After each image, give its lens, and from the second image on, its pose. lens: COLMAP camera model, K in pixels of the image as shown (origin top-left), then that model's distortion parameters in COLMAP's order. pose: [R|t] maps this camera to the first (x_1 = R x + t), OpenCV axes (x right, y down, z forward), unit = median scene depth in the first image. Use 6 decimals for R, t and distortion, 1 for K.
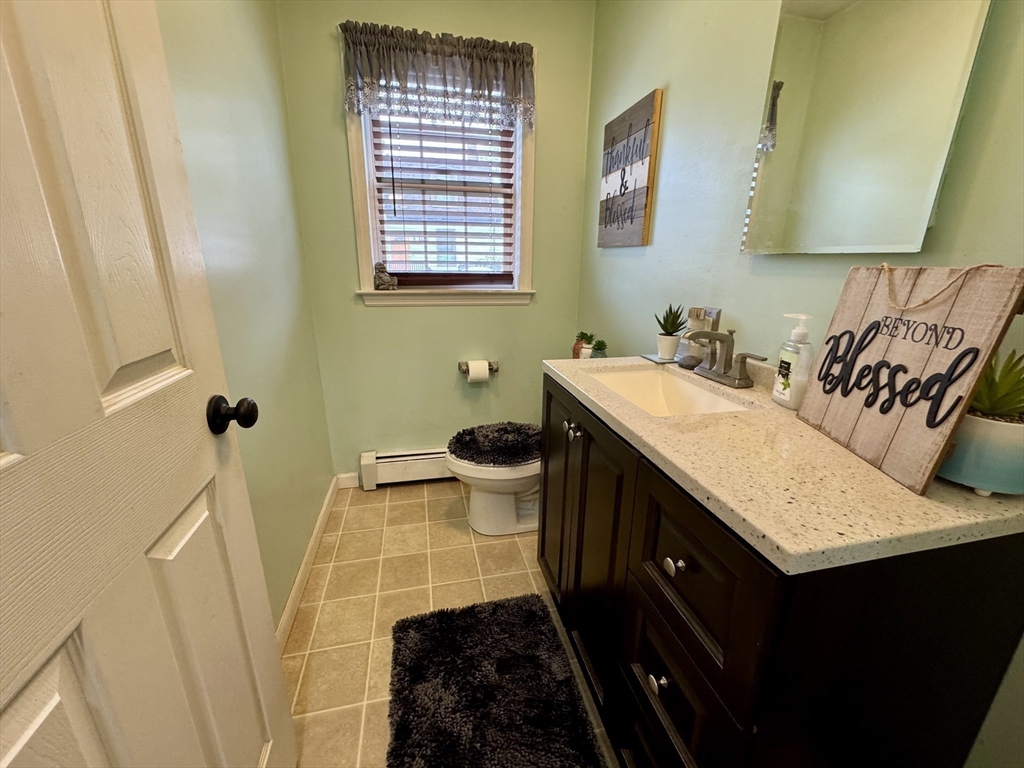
lens RADIAL K [[411.5, 0, 510.4], [0, 411.5, 382.8], [0, 0, 1]] dist [-0.005145, 0.000155]
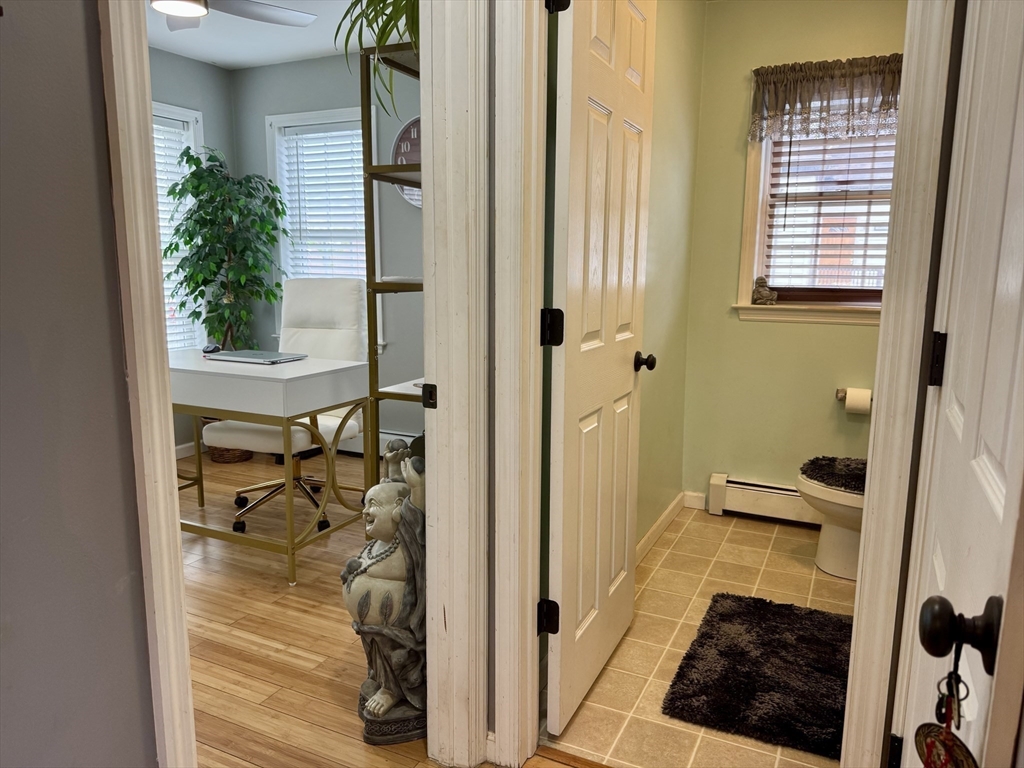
lens RADIAL K [[723.5, 0, 509.0], [0, 723.5, 381.6], [0, 0, 1]] dist [0.076313, -0.102116]
pose [[0.779680, 0.097376, -0.618560, 0.370278], [-0.175506, 0.982223, -0.066596, 0.204230], [0.601079, 0.160485, 0.782910, -0.803983]]
